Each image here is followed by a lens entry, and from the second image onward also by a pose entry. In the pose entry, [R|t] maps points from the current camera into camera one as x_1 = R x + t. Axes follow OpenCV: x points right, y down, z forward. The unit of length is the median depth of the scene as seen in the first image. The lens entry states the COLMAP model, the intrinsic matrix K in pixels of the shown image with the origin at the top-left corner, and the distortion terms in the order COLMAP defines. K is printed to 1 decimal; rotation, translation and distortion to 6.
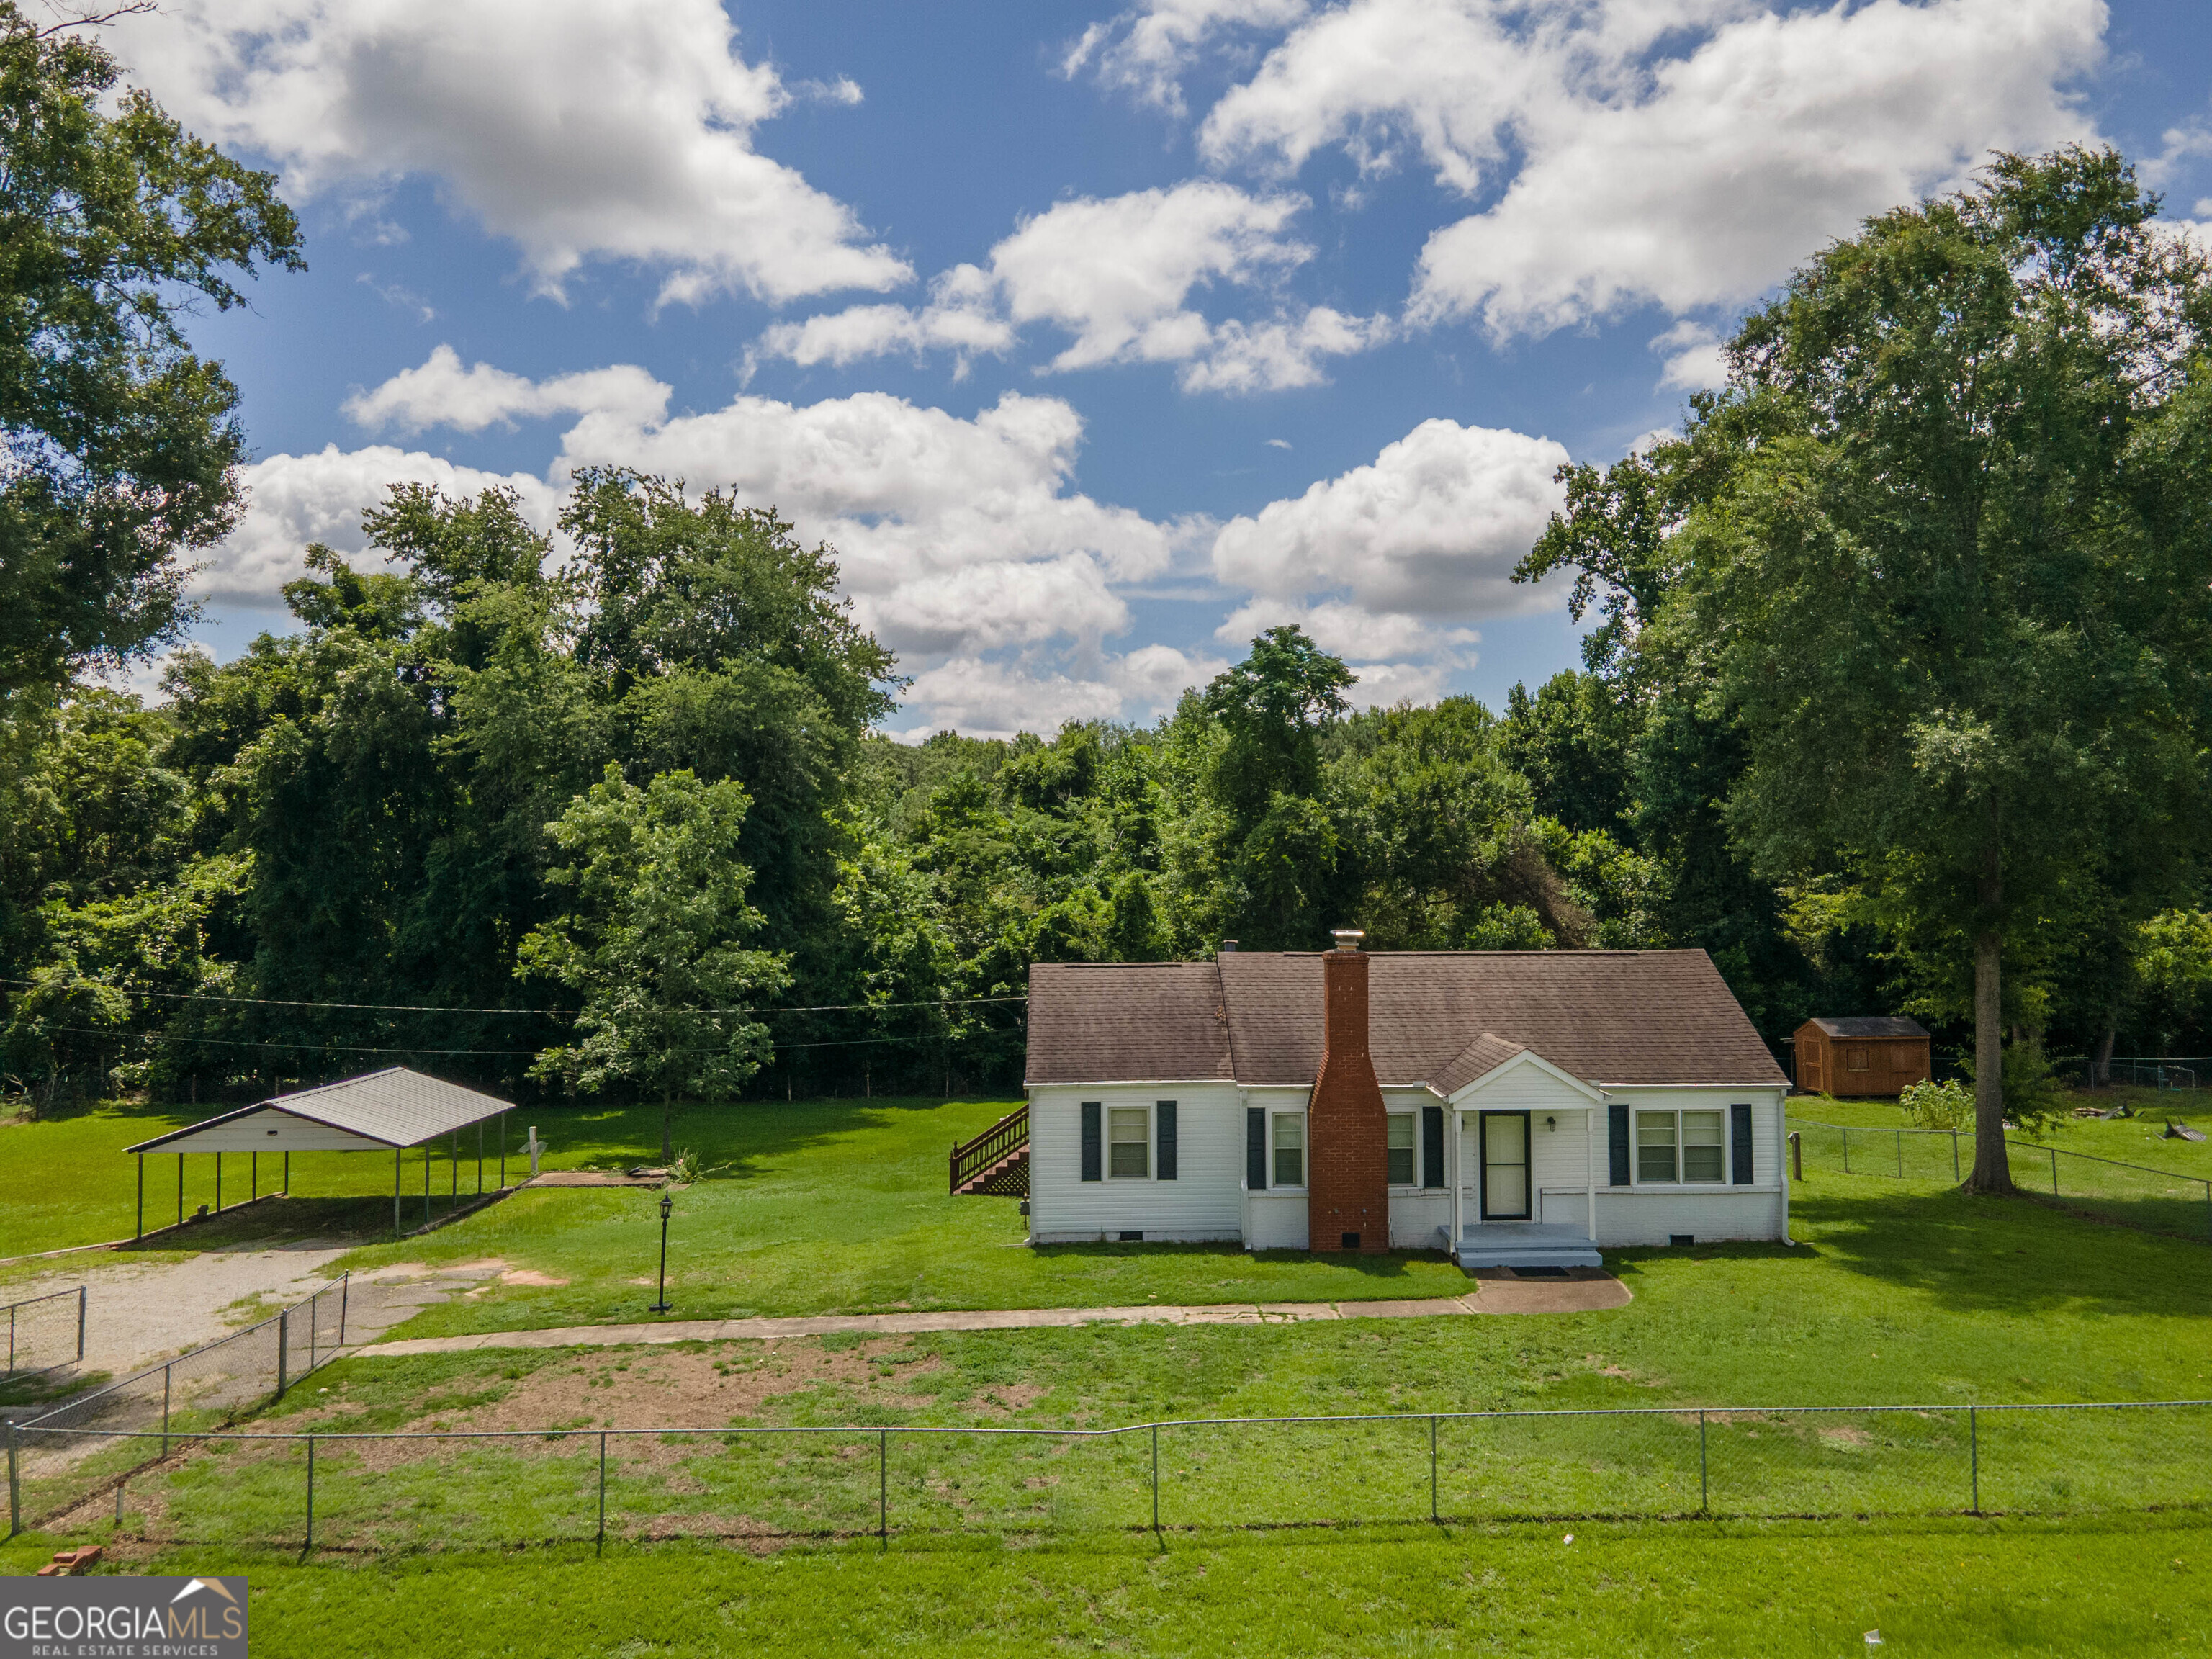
lens RADIAL K [[1569.7, 0, 1108.9], [0, 1569.7, 830.6], [0, 0, 1]] dist [0.006106, 0.008250]
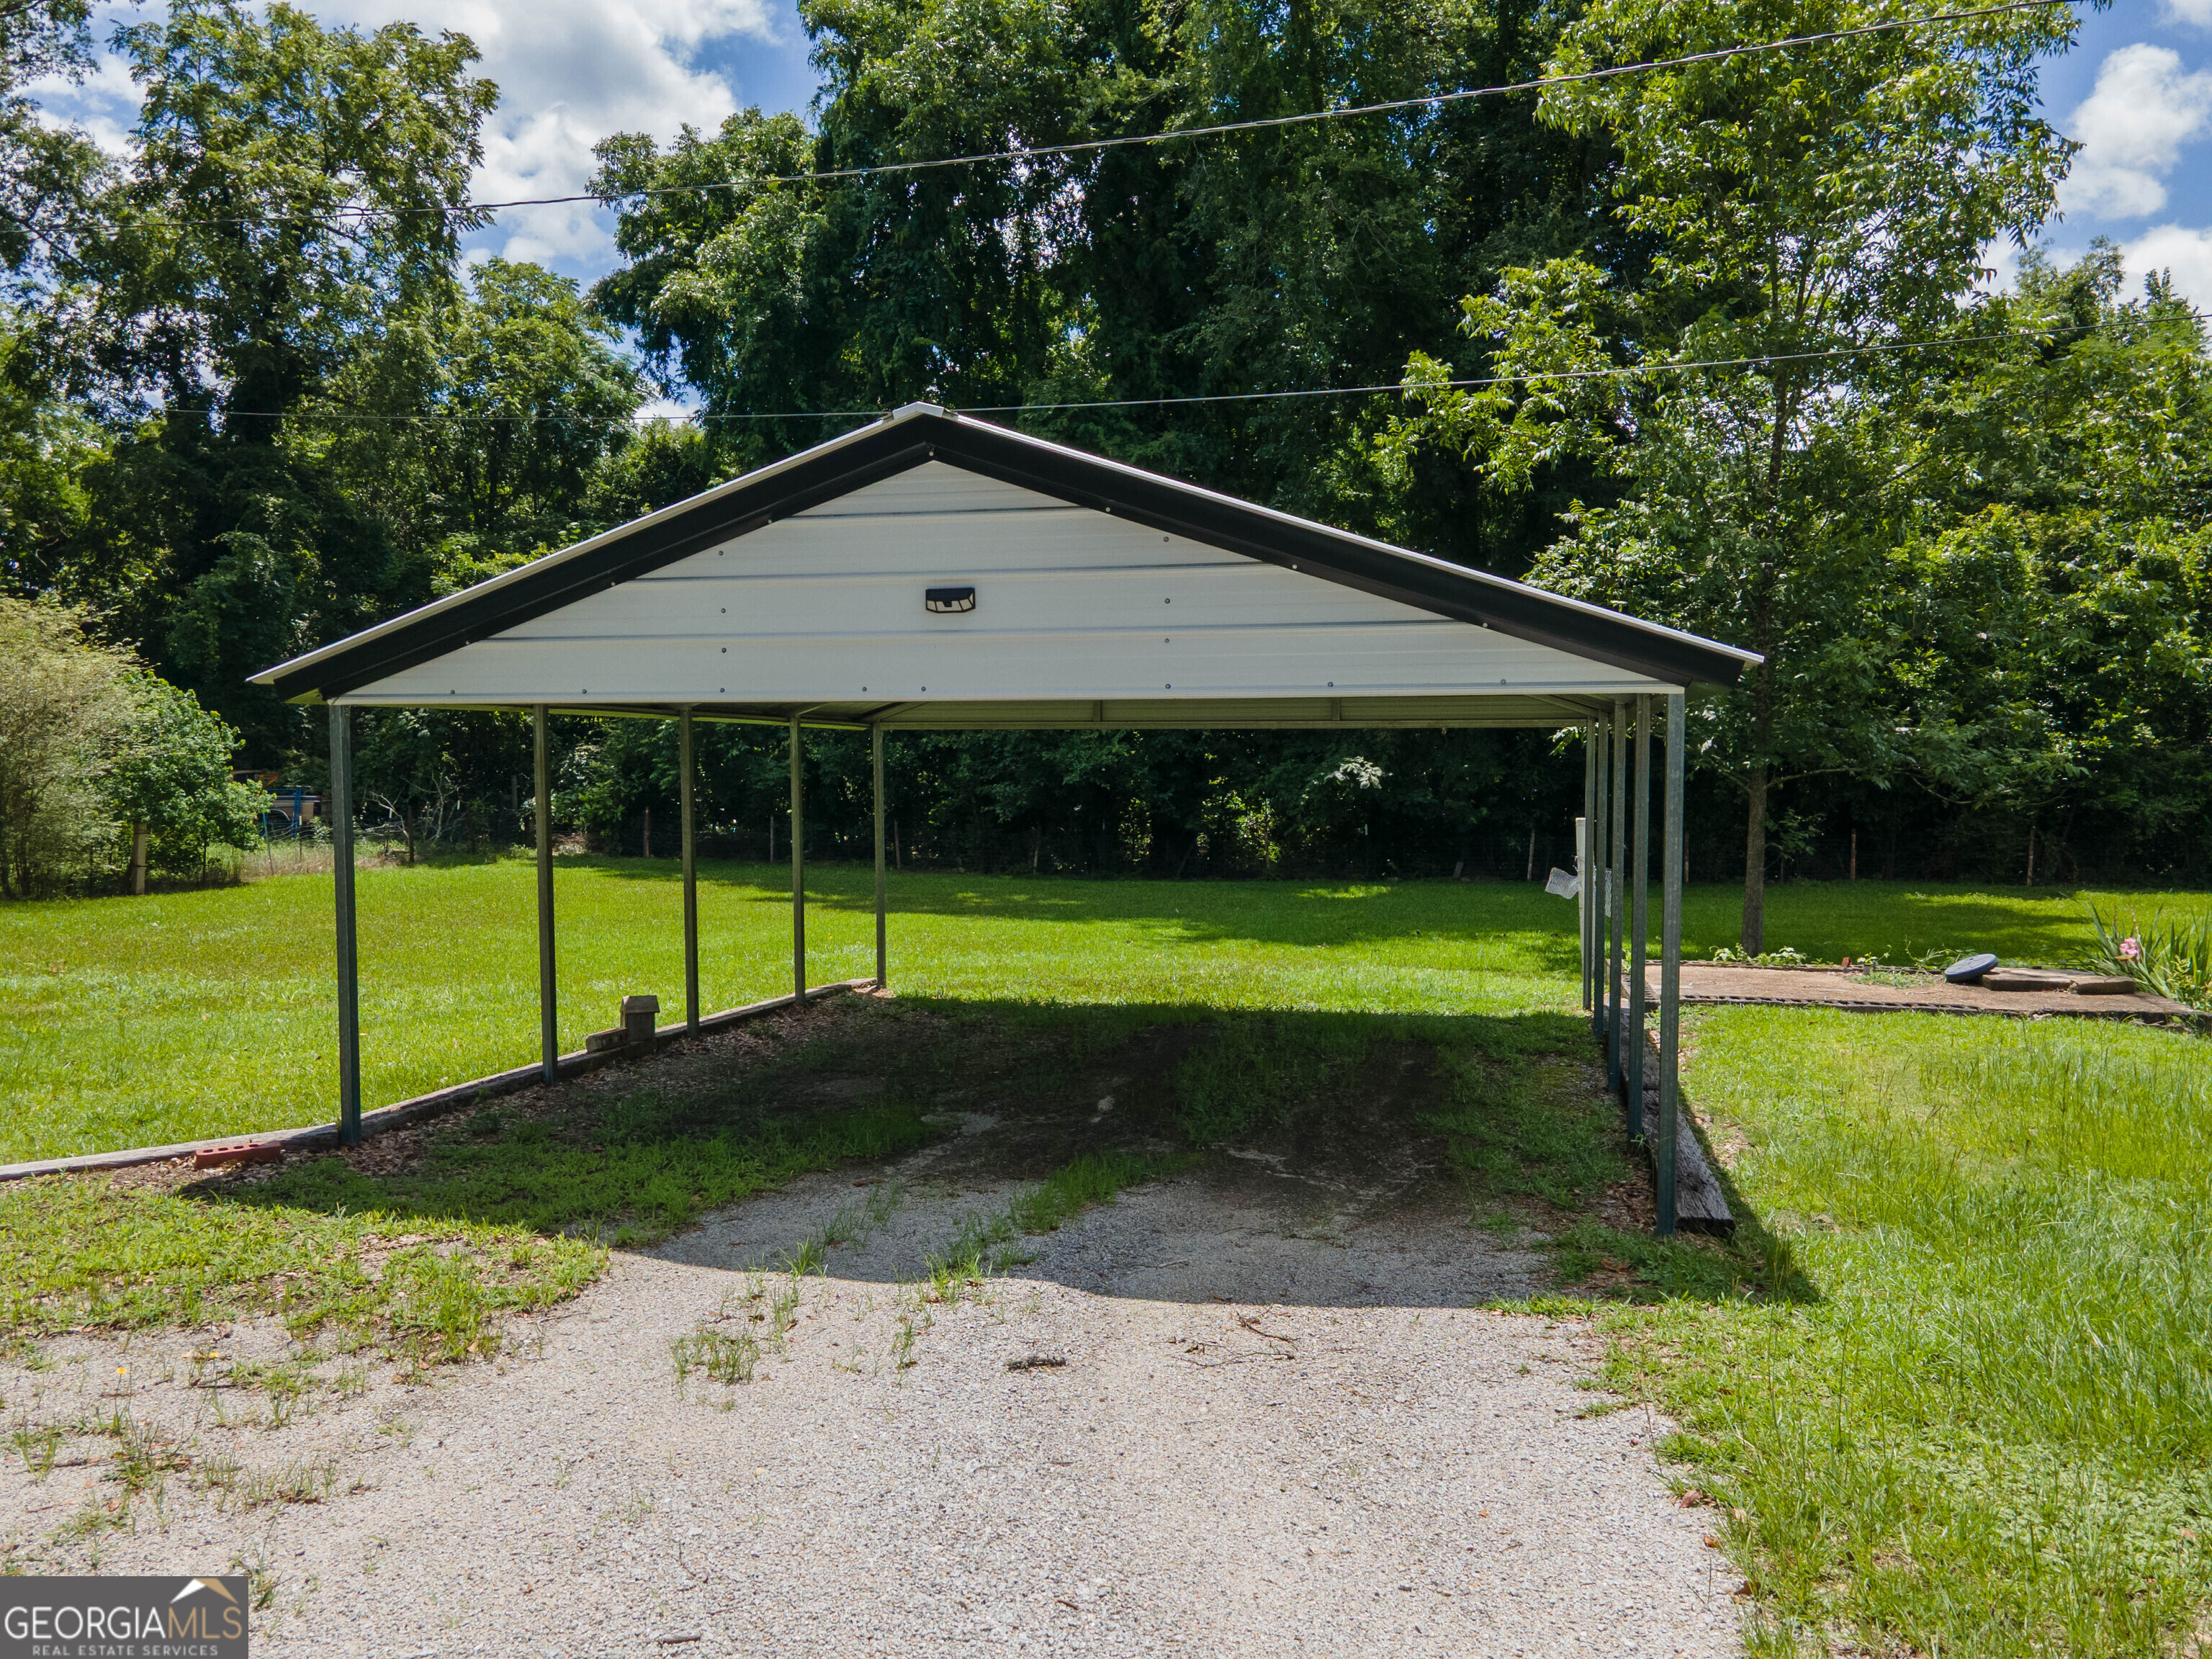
lens RADIAL K [[1569.7, 0, 1108.9], [0, 1569.7, 830.6], [0, 0, 1]] dist [0.006106, 0.008250]
pose [[0.969093, 0.016999, -0.246108, -0.407632], [0.004203, 0.996341, 0.085369, 0.176337], [0.246658, -0.083765, 0.965476, 0.719795]]
